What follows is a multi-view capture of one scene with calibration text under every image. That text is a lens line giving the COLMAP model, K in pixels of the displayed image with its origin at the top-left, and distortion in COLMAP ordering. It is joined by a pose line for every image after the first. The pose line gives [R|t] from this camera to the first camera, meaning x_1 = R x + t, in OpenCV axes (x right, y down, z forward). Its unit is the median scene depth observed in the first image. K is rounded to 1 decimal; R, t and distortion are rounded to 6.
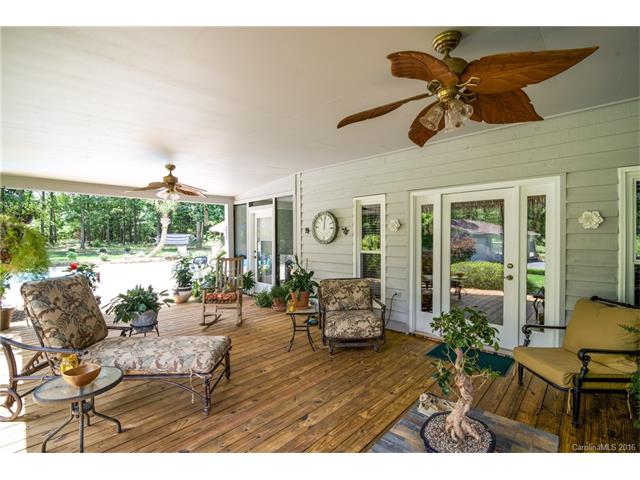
lens RADIAL K [[299.4, 0, 318.2], [0, 299.4, 240.1], [0, 0, 1]] dist [-0.012790, 0.000657]
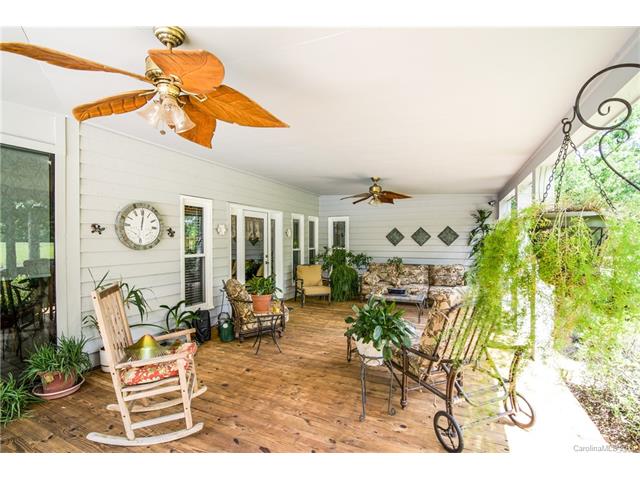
lens RADIAL K [[299.4, 0, 318.5], [0, 299.4, 240.7], [0, 0, 1]] dist [-0.012790, 0.000657]
pose [[-0.302356, 0.006557, 0.953173, -0.825289], [0.017714, 0.999842, -0.001260, 0.000239], [-0.953031, 0.016504, -0.302424, 0.879046]]
